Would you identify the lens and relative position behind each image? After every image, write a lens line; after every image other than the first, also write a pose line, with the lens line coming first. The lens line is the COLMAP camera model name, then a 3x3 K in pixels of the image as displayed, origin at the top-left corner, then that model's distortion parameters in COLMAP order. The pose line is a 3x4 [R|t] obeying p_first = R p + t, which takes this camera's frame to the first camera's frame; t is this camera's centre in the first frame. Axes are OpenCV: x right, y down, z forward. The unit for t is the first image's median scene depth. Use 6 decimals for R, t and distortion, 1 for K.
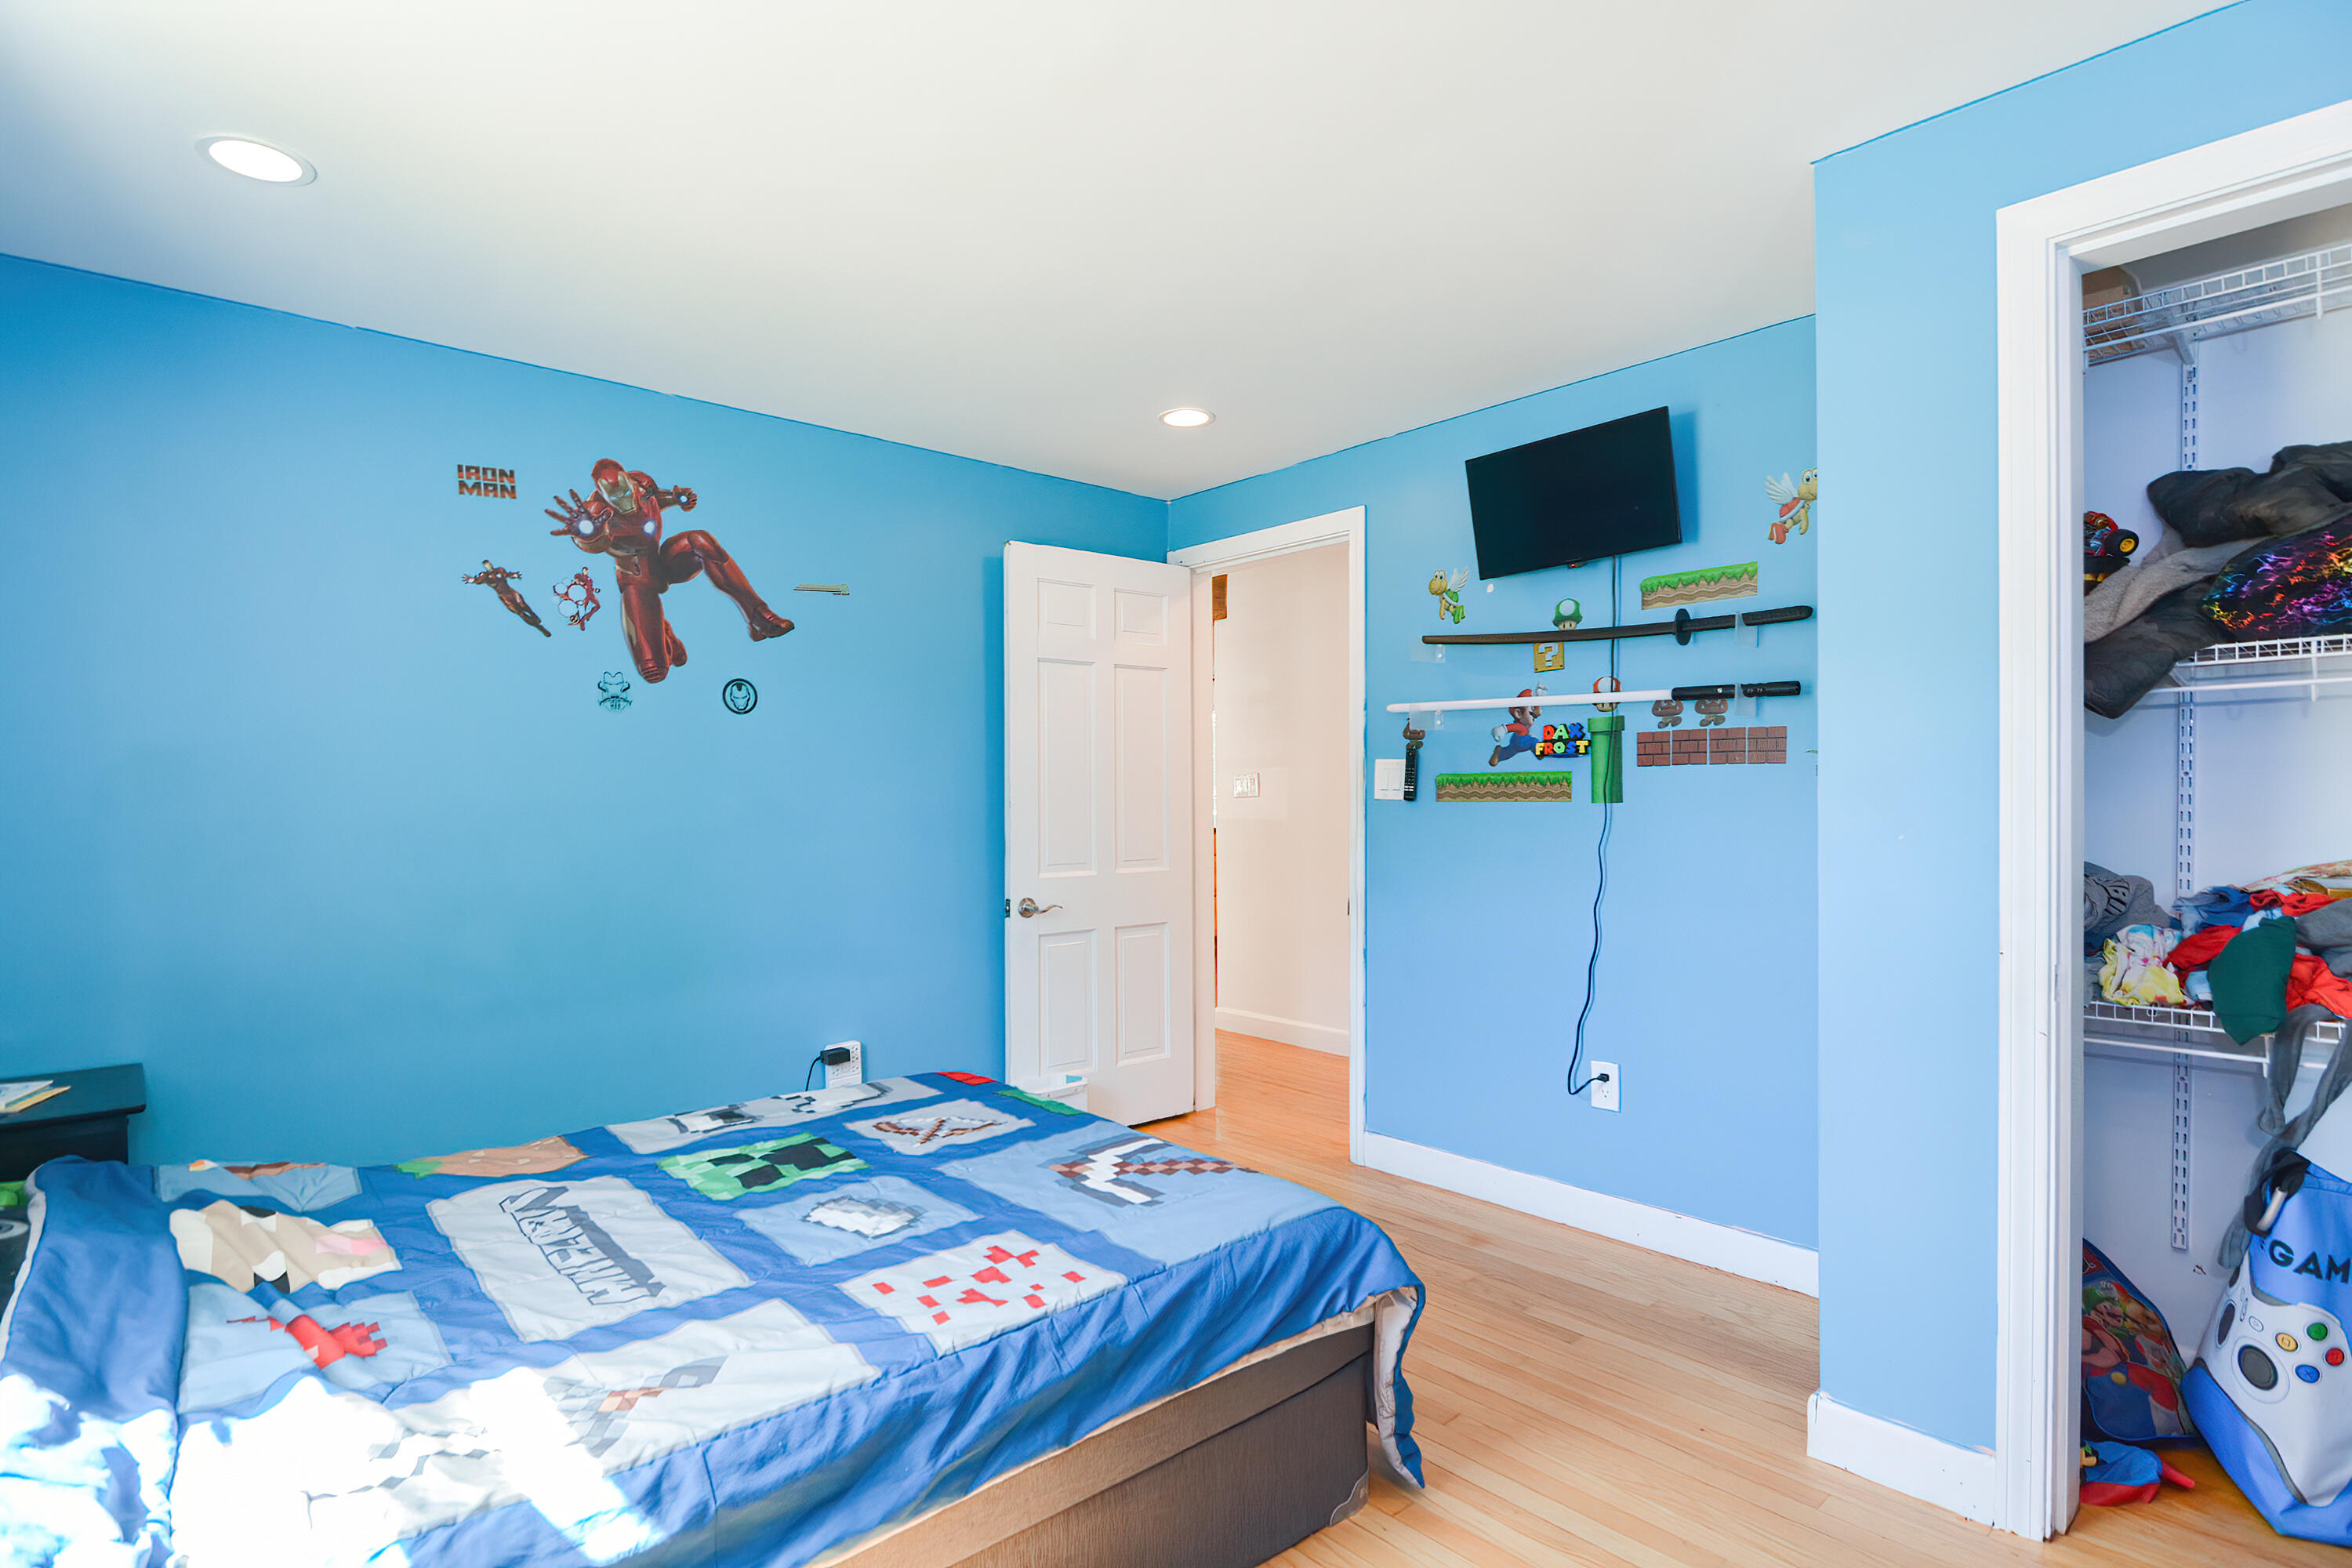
lens RADIAL K [[1156.0, 0, 1172.6], [0, 1156.0, 790.2], [0, 0, 1]] dist [0.000344, -0.001413]
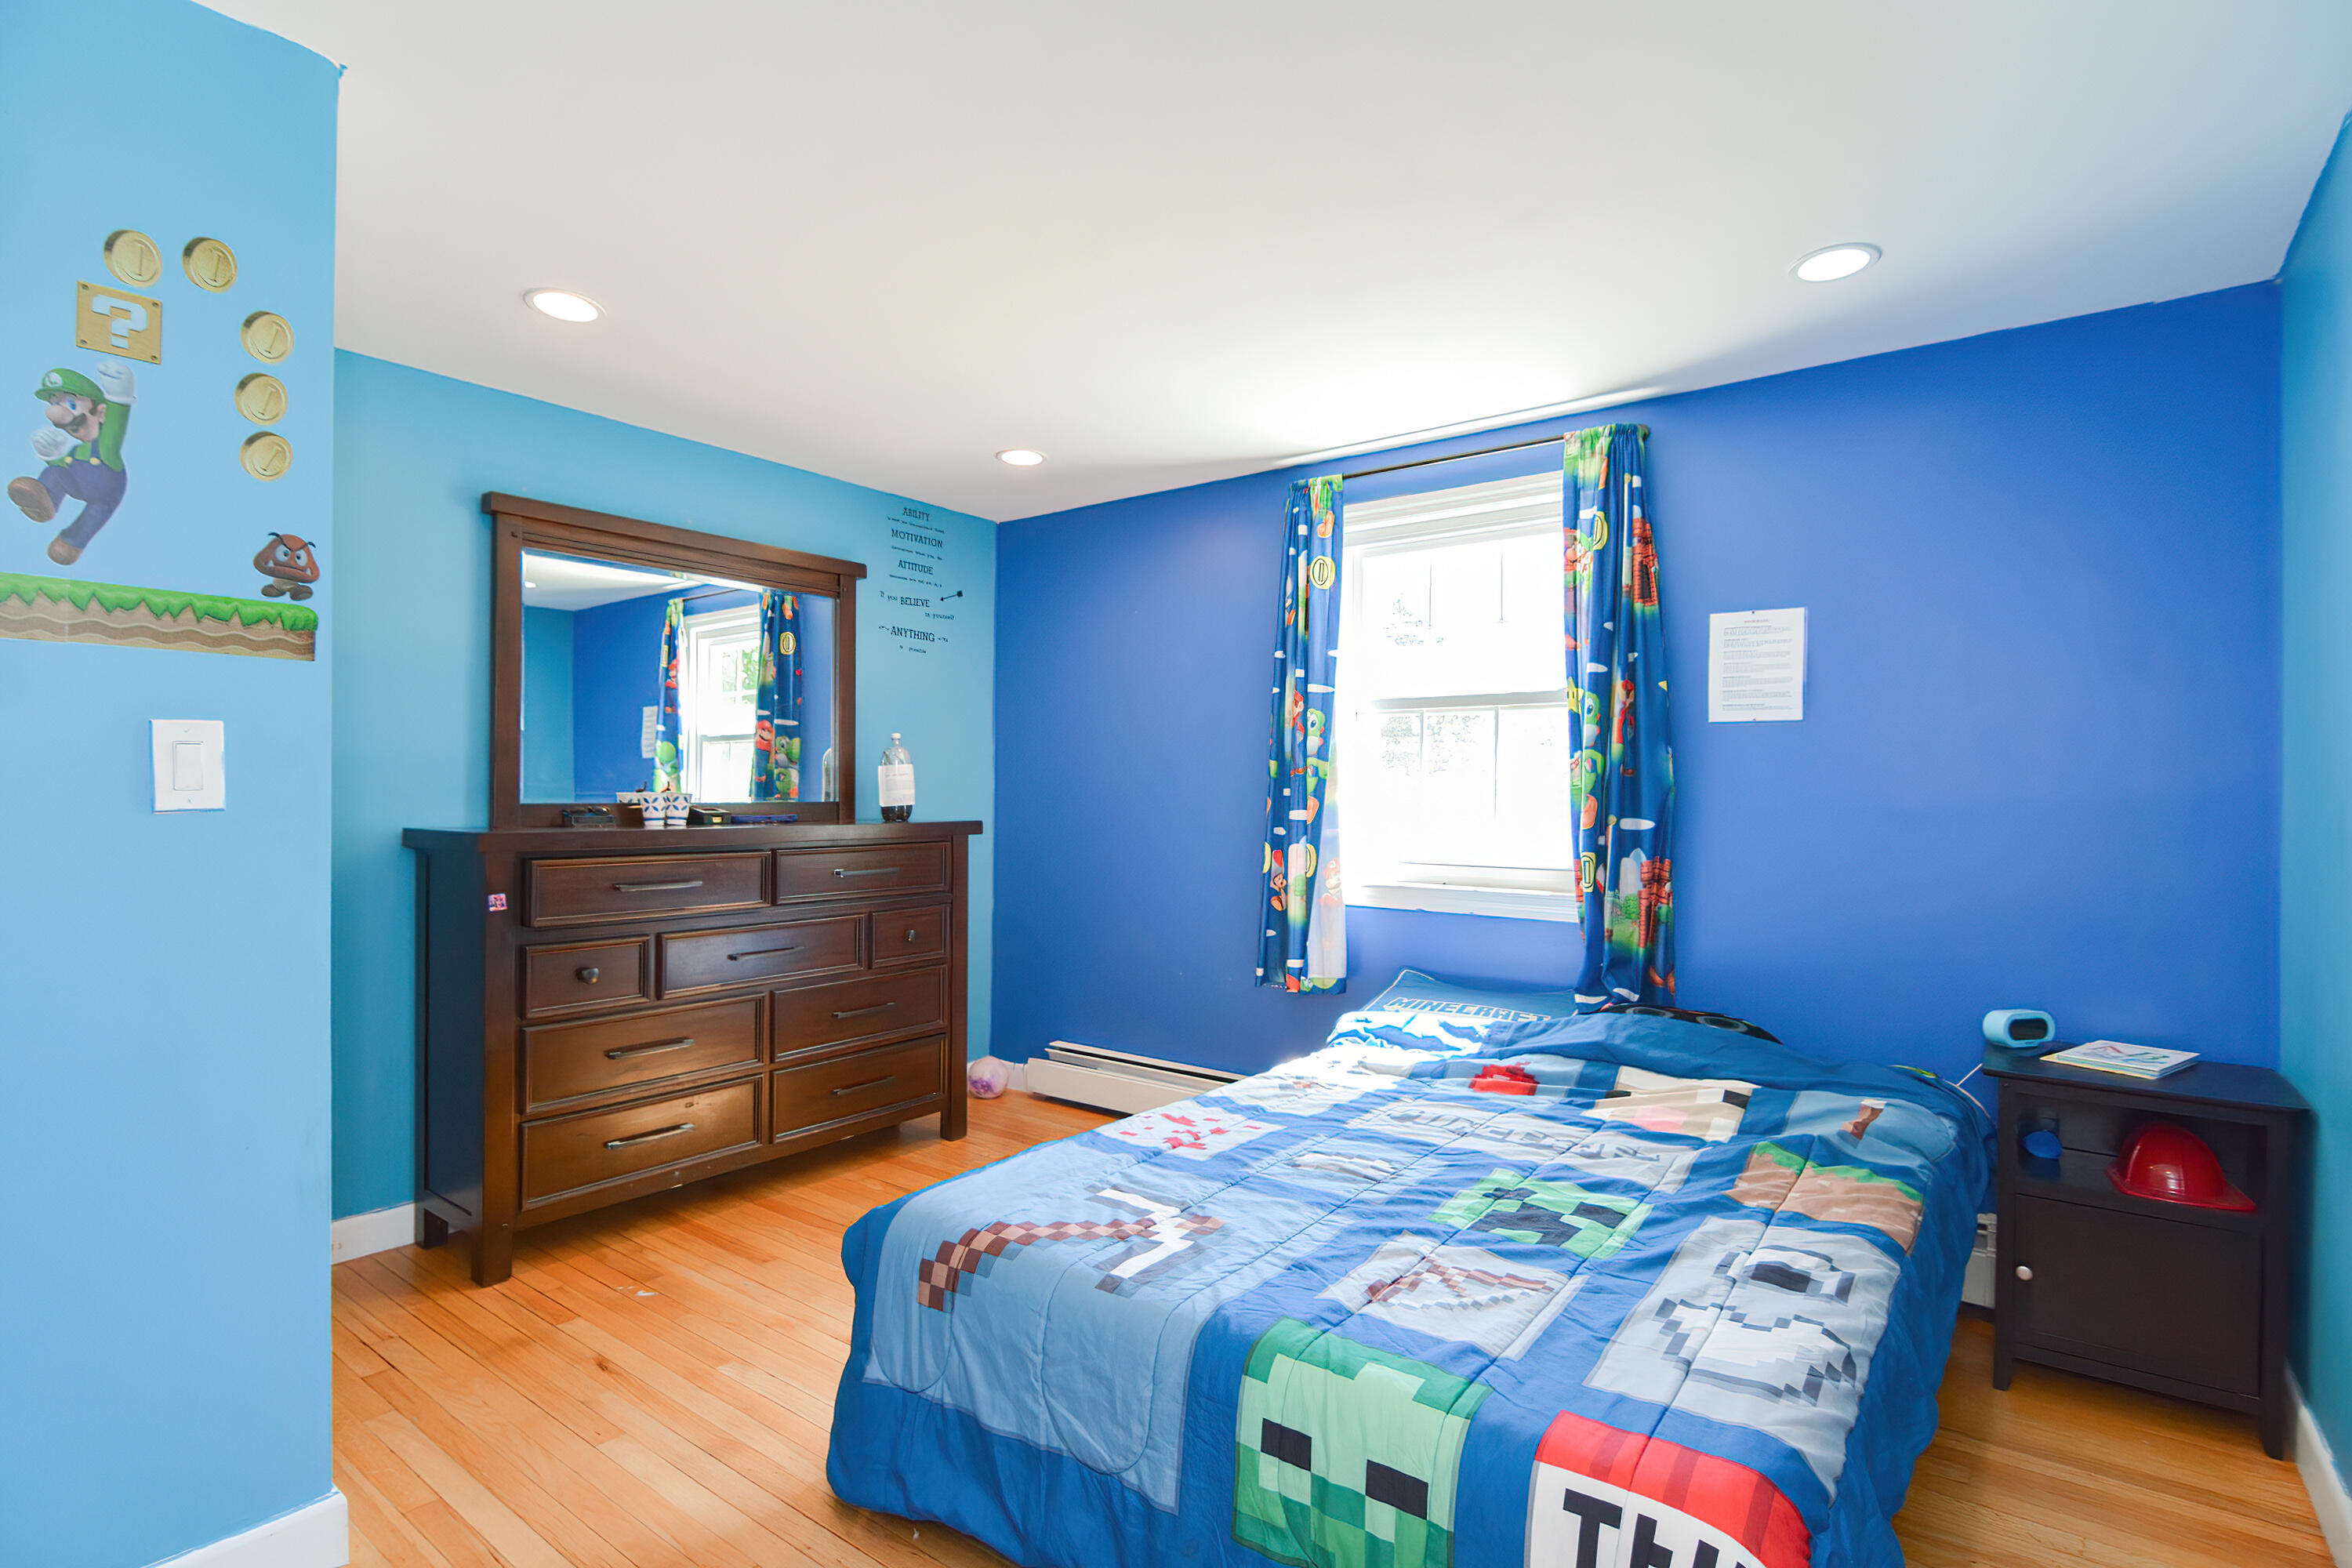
lens RADIAL K [[1156.0, 0, 1172.6], [0, 1156.0, 792.3], [0, 0, 1]] dist [0.000344, -0.001413]
pose [[-0.983281, 0.000002, -0.182097, 0.092120], [-0.000498, 0.999996, 0.002700, 0.000007], [0.182096, 0.002745, -0.983277, 1.848776]]
